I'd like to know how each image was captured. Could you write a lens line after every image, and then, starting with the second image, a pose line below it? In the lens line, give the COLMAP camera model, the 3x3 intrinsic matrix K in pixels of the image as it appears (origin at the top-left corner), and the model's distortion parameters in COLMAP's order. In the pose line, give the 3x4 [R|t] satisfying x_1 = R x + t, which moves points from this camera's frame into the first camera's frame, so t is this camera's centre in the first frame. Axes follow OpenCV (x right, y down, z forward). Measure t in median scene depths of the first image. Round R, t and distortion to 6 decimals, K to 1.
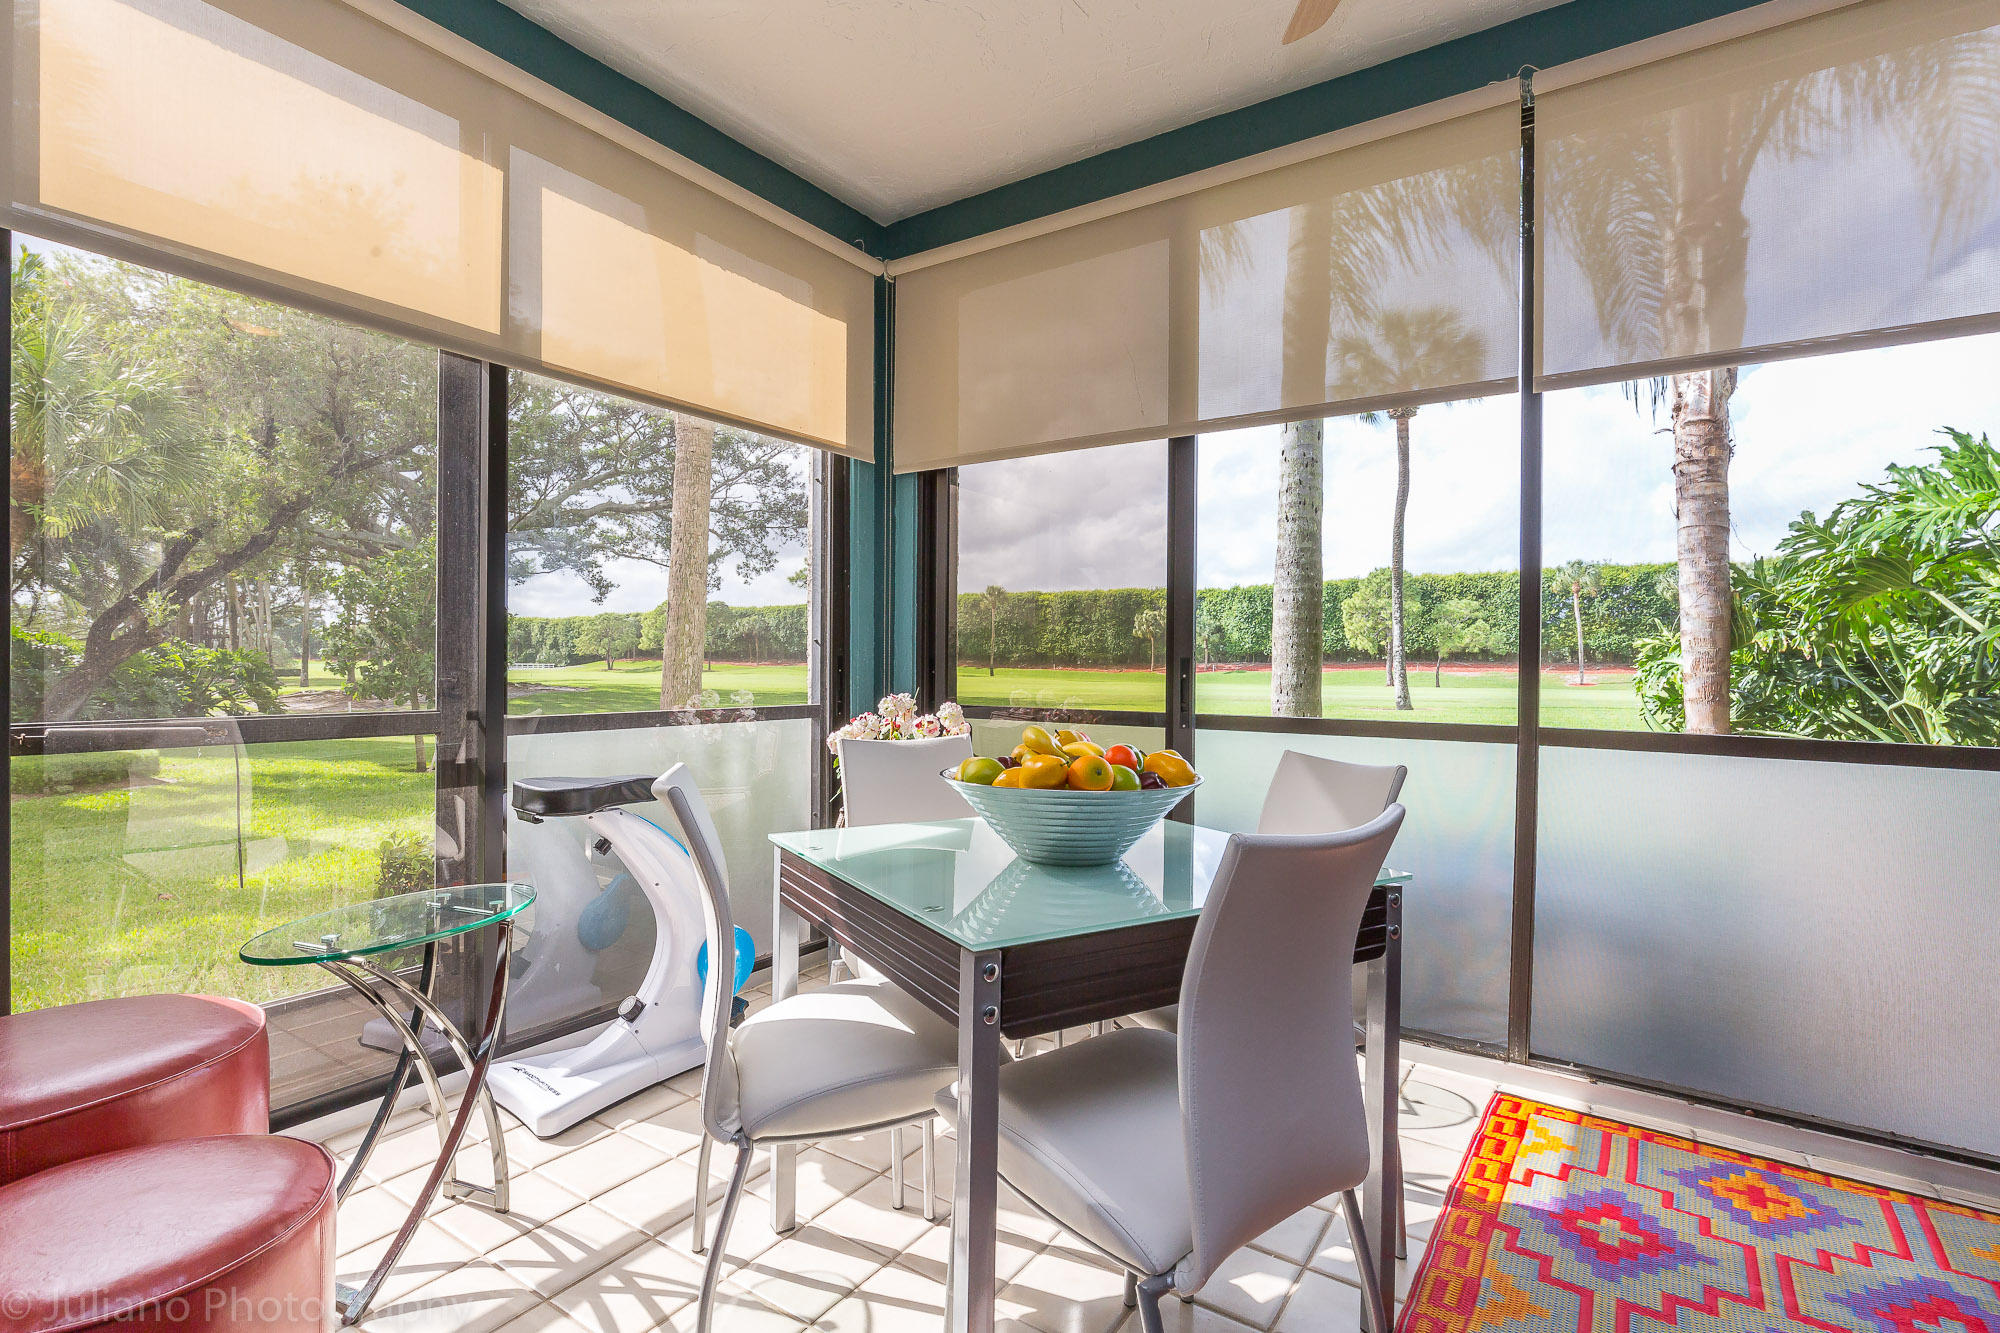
lens RADIAL K [[927.1, 0, 996.3], [0, 927.1, 670.5], [0, 0, 1]] dist [-0.013433, 0.000209]
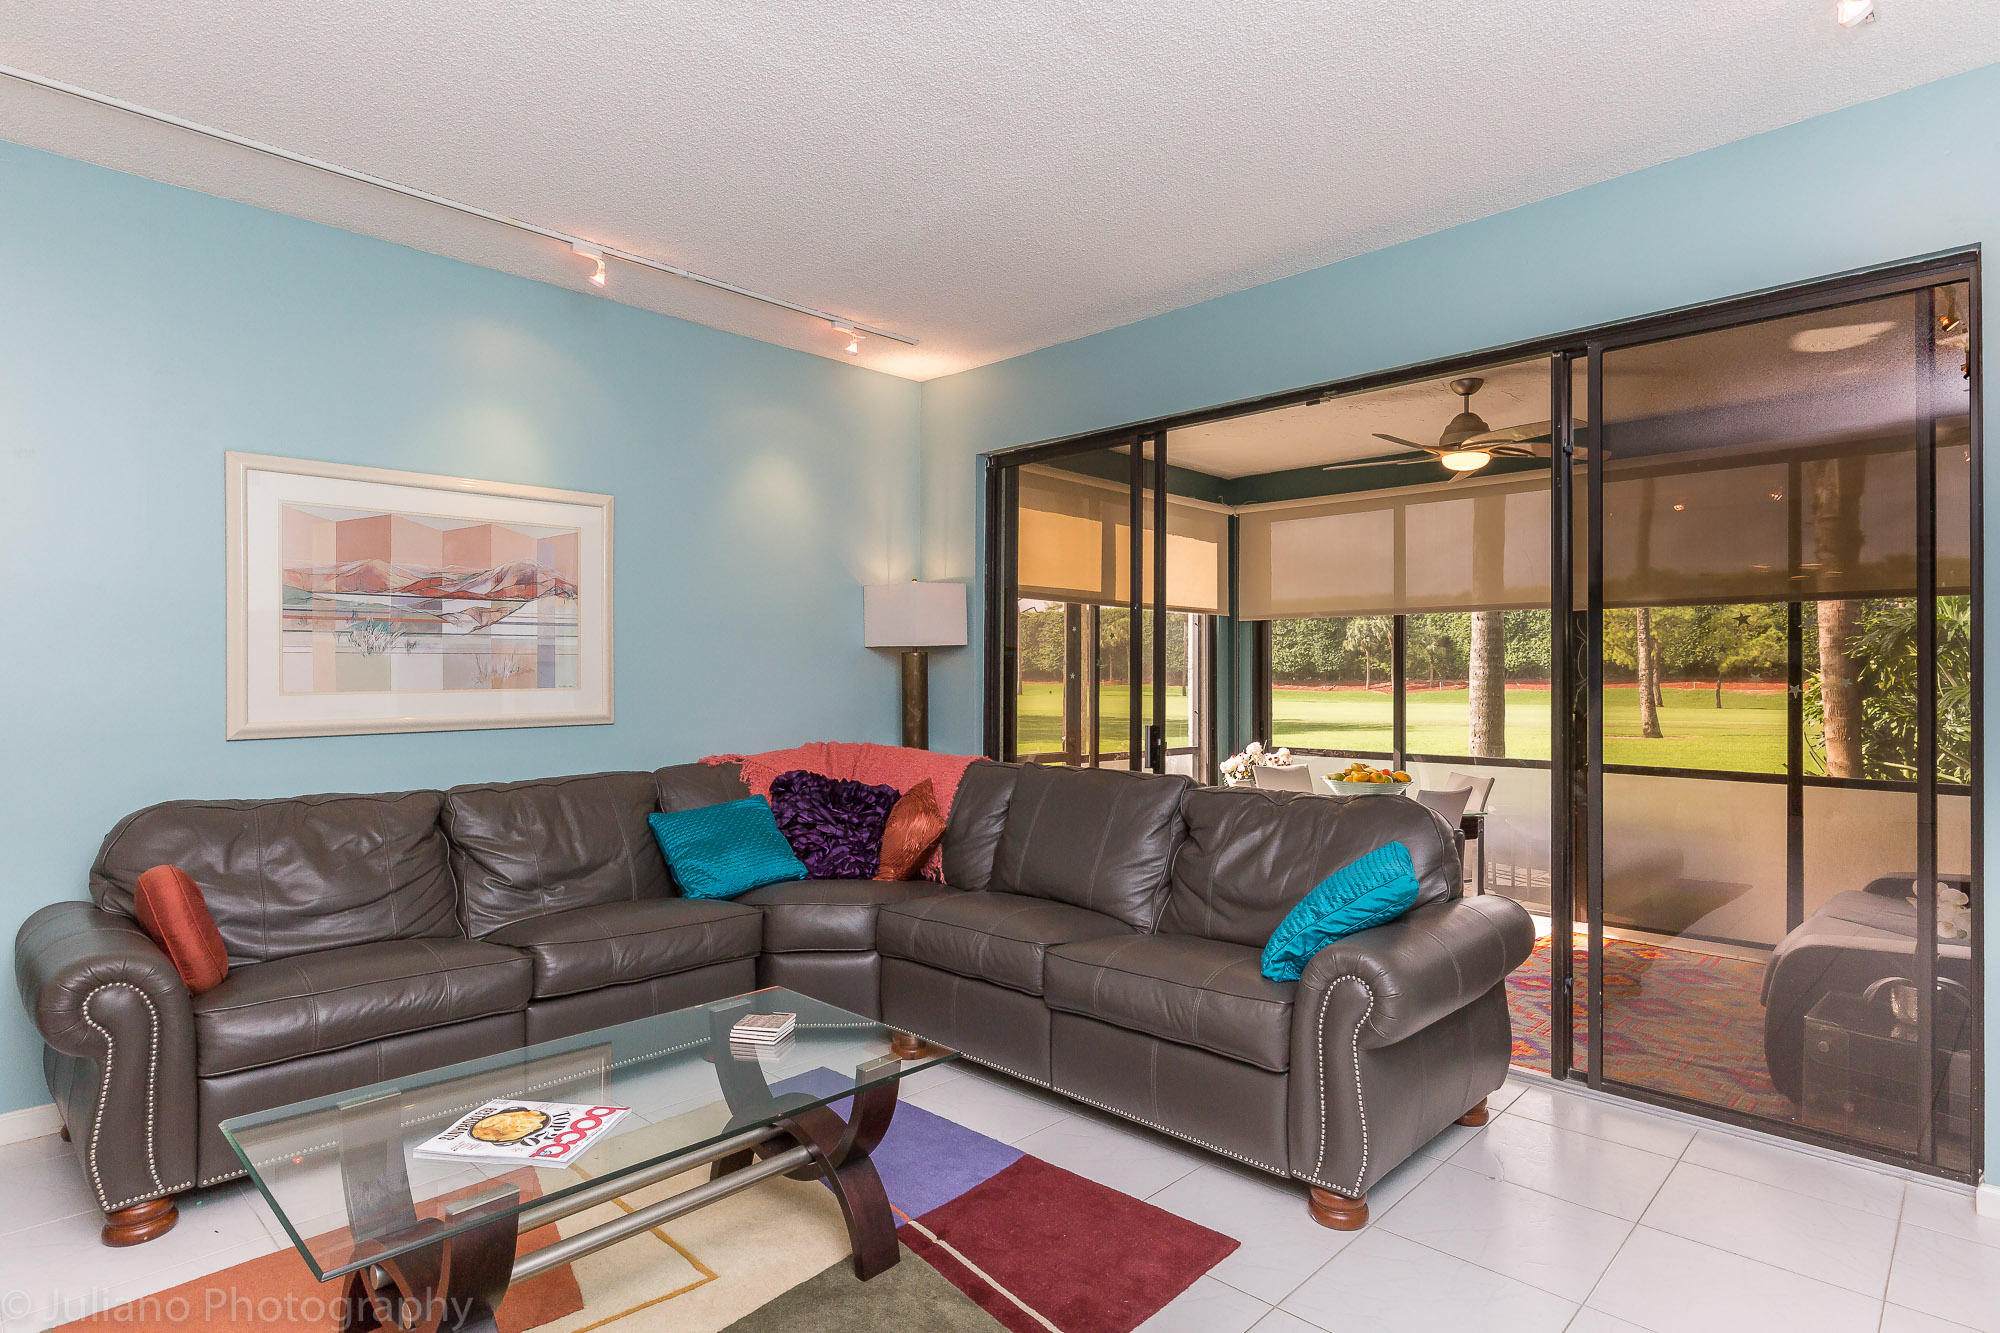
lens RADIAL K [[1050.8, 0, 1005.8], [0, 1050.8, 670.1], [0, 0, 1]] dist [-0.006974, -0.000262]
pose [[0.986618, -0.007299, -0.162886, -0.122783], [0.004768, 0.999862, -0.015925, -0.045166], [0.162980, 0.014935, 0.986516, -0.605999]]
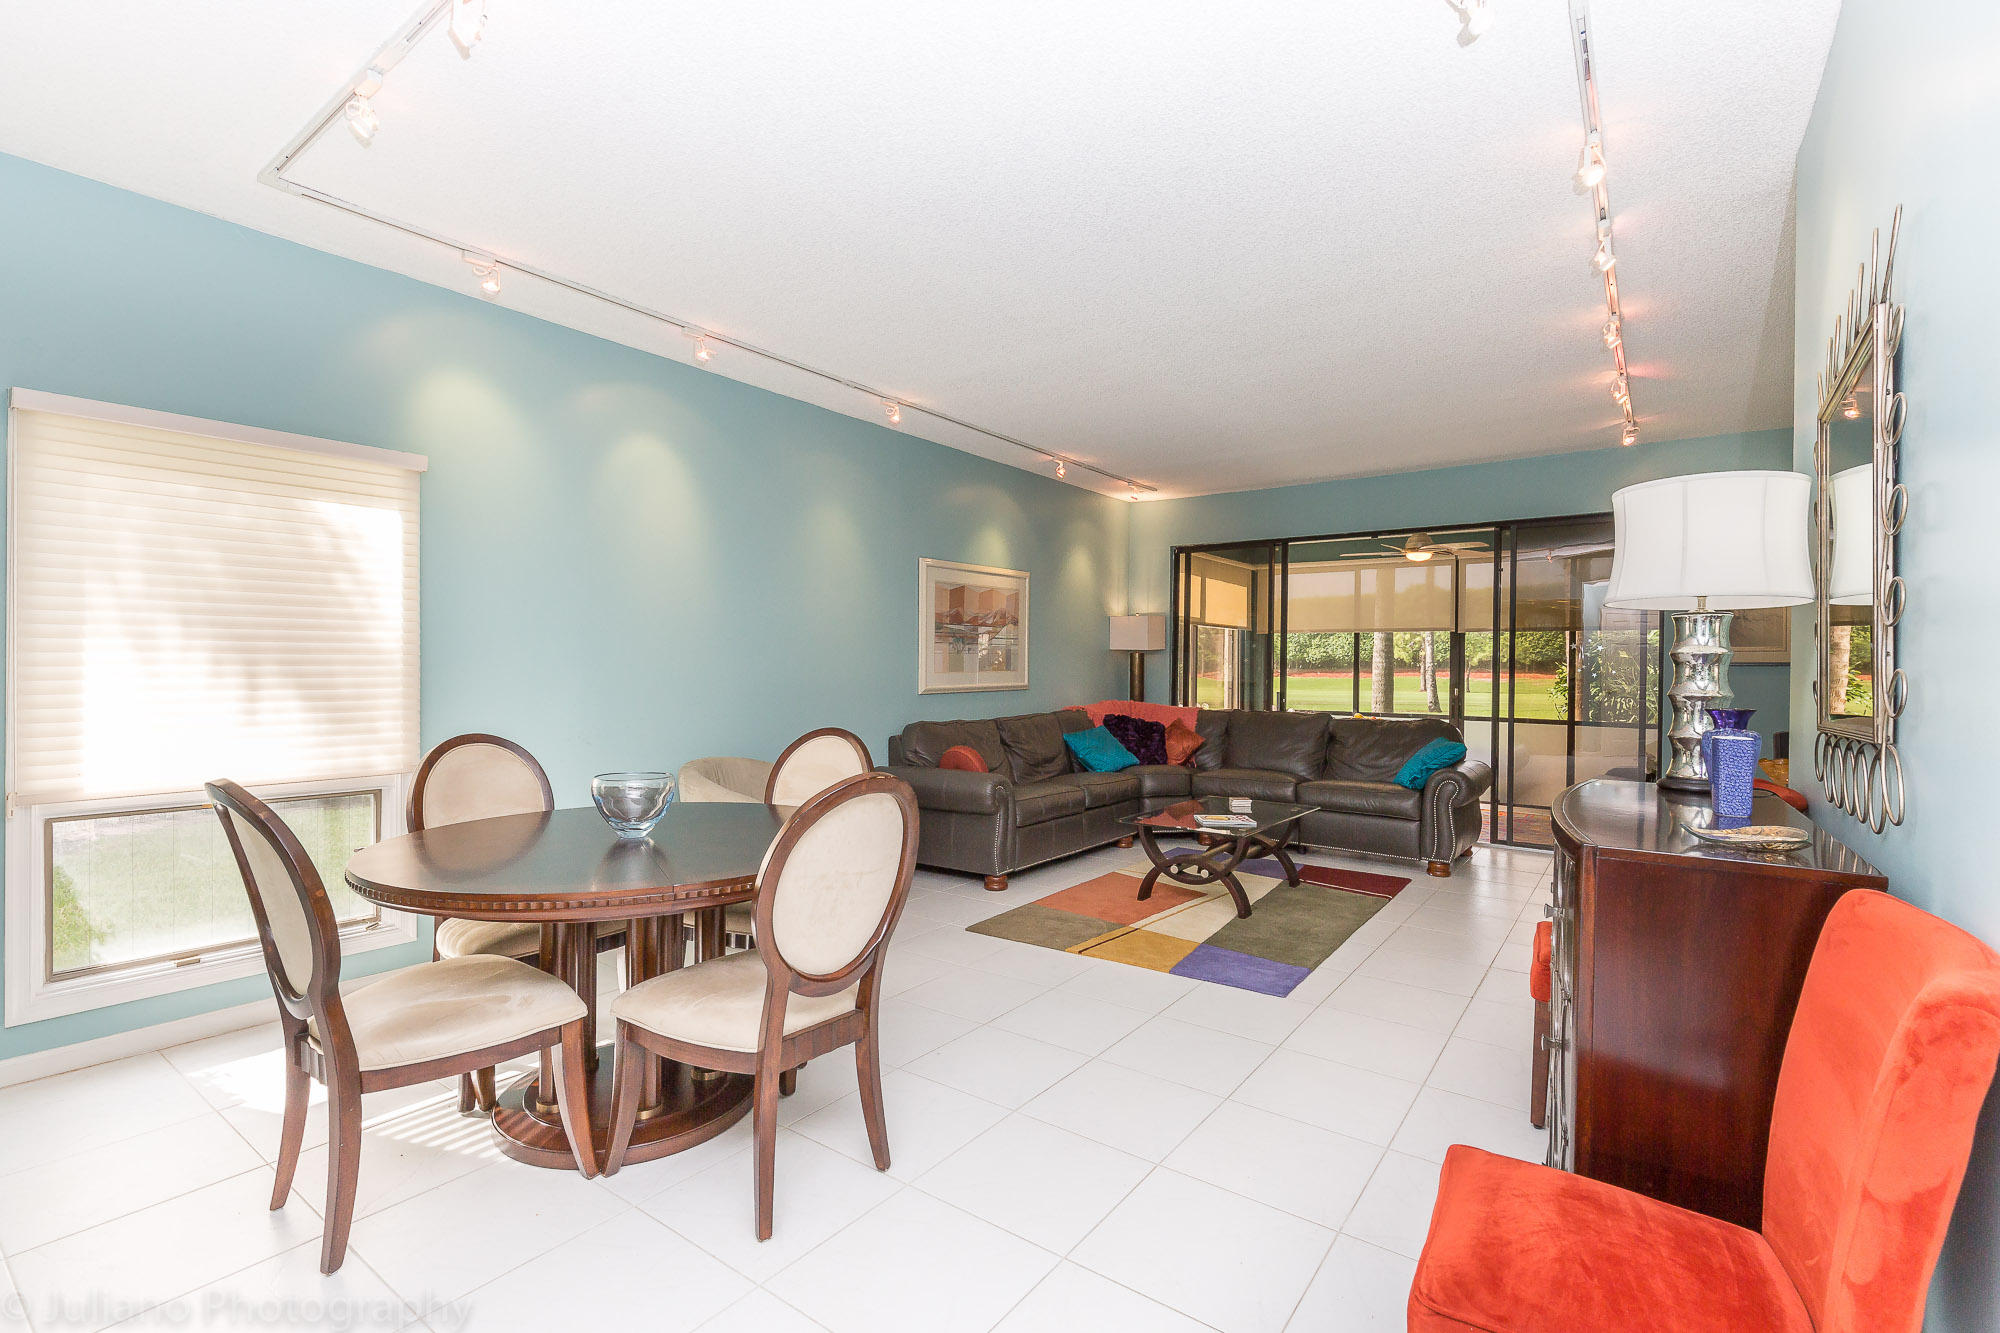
lens RADIAL K [[899.5, 0, 1000.0], [0, 899.5, 666.5], [0, 0, 1]] dist [-0.001878, -0.000197]
pose [[0.999271, 0.000117, -0.038181, -0.457114], [-0.000441, 0.999964, -0.008487, -0.041798], [0.038179, 0.008497, 0.999235, -1.085303]]
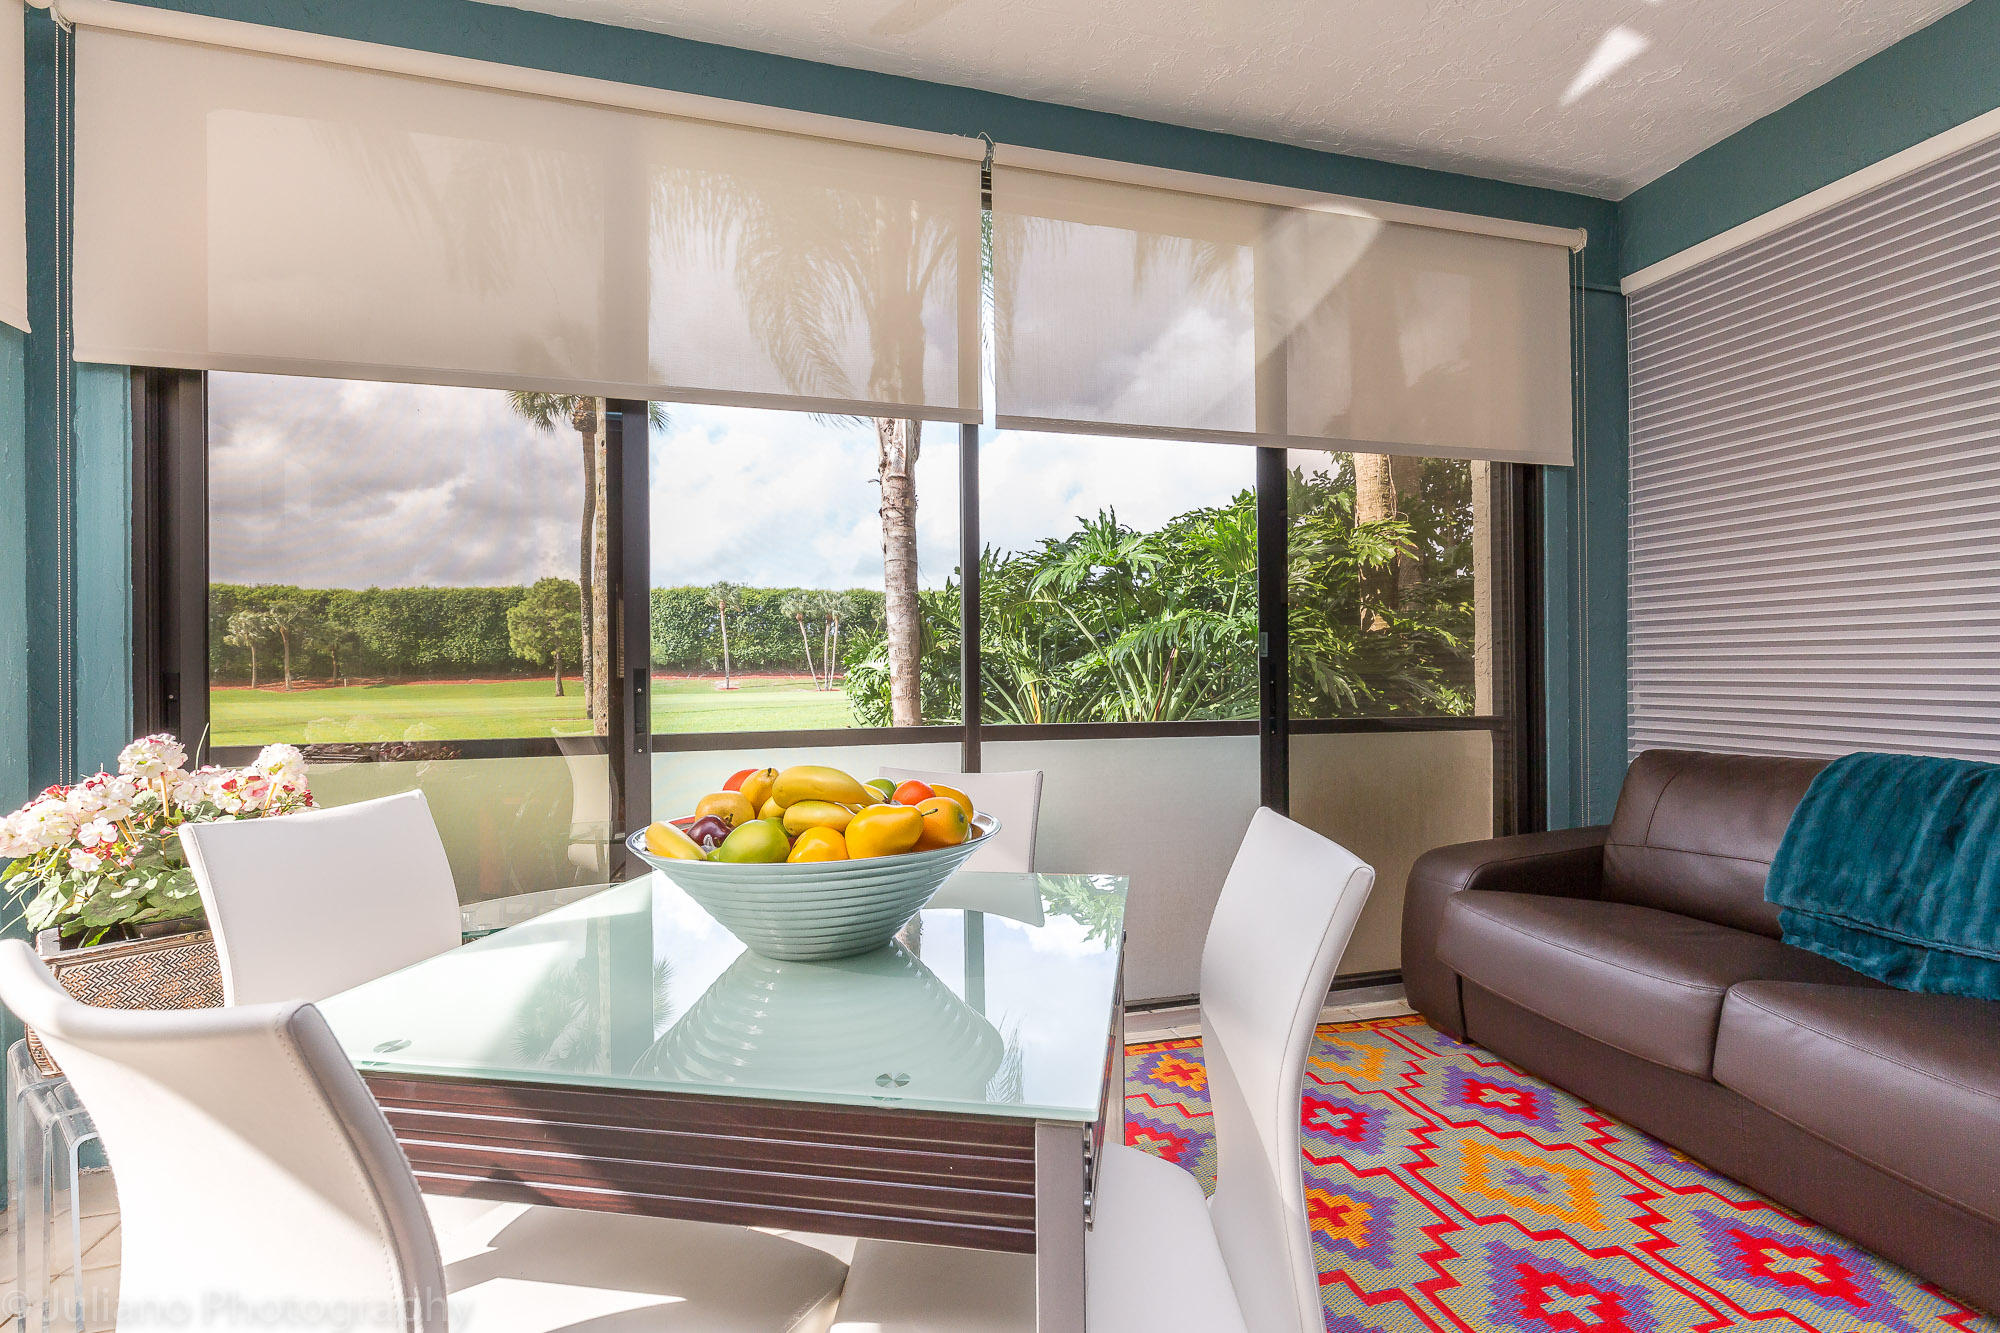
lens RADIAL K [[893.1, 0, 1004.5], [0, 893.1, 662.5], [0, 0, 1]] dist [-0.000668, 0.001233]
pose [[0.640333, -0.008074, 0.768055, -0.091021], [0.023114, 0.999694, -0.008760, -0.001823], [-0.767750, 0.023362, 0.640324, 0.106912]]
